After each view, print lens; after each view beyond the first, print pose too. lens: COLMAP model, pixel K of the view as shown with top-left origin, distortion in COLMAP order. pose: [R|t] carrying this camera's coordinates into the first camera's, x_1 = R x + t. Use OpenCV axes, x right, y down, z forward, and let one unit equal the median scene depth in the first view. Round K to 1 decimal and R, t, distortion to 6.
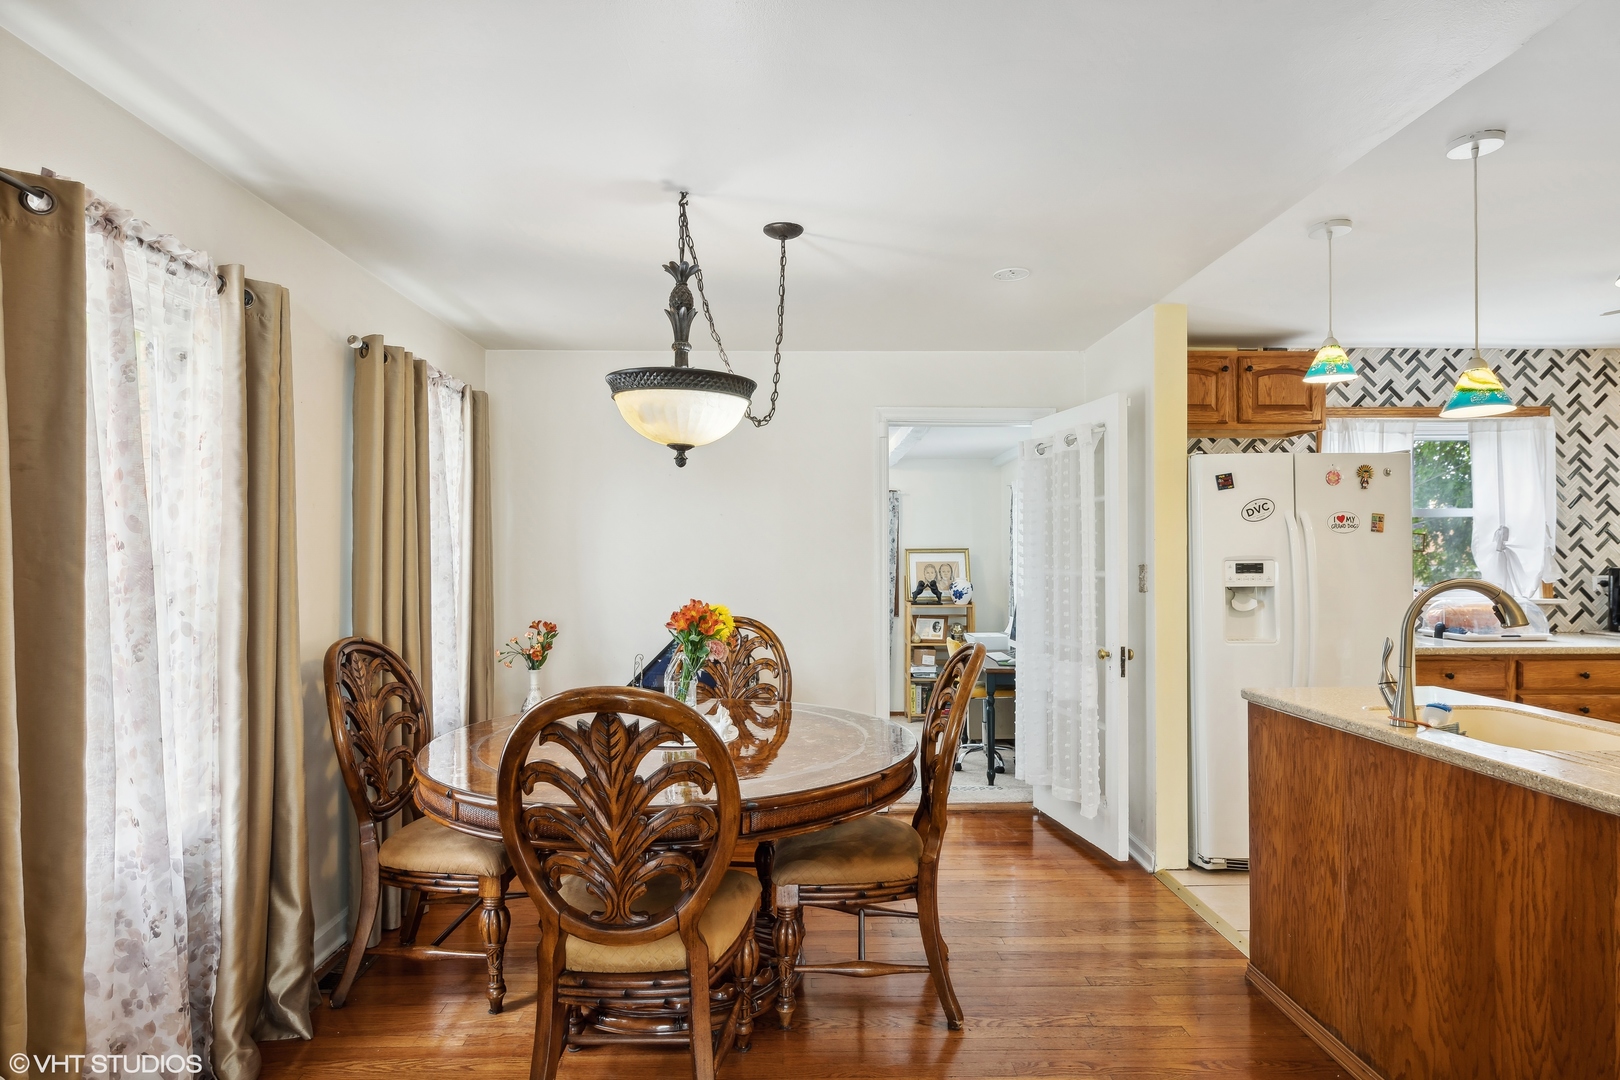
lens RADIAL K [[873.2, 0, 815.9], [0, 873.2, 542.6], [0, 0, 1]] dist [-0.000759, -0.001543]
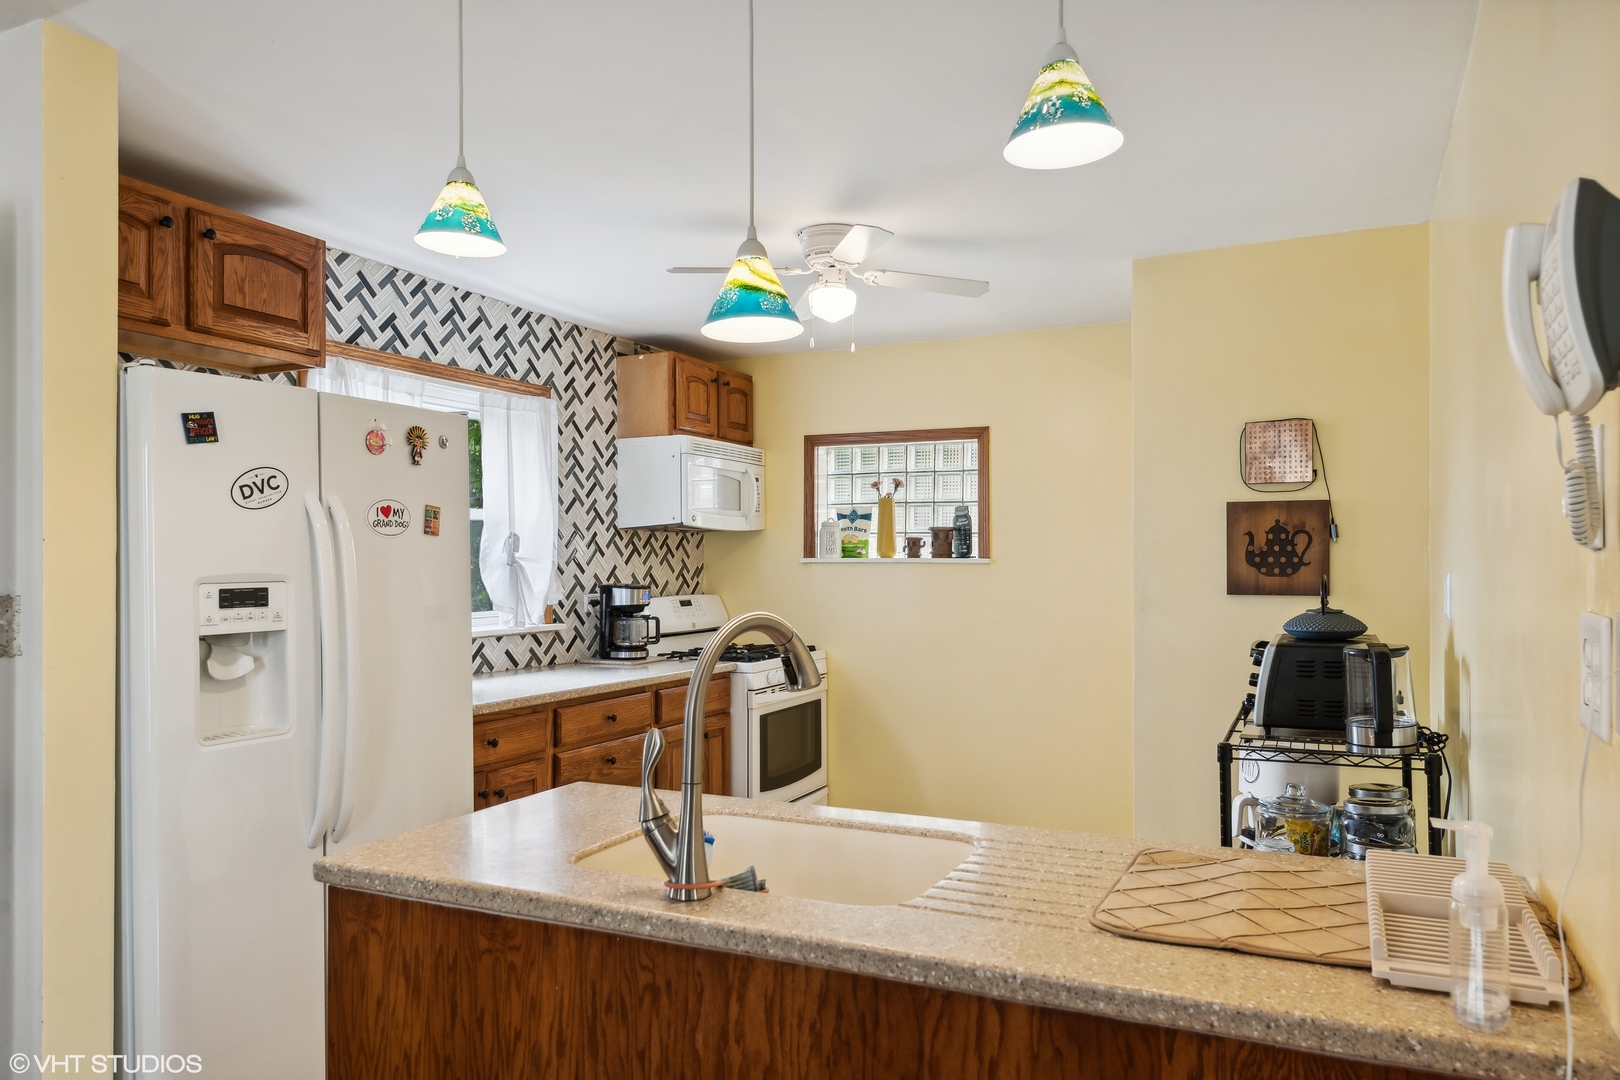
lens RADIAL K [[1094.7, 0, 810.7], [0, 1094.7, 560.0], [0, 0, 1]] dist [0.022555, -0.008113]
pose [[0.476942, 0.004674, 0.878922, 0.066664], [-0.008843, 0.999961, -0.000519, 0.003427], [-0.878890, -0.007525, 0.476965, 0.332452]]
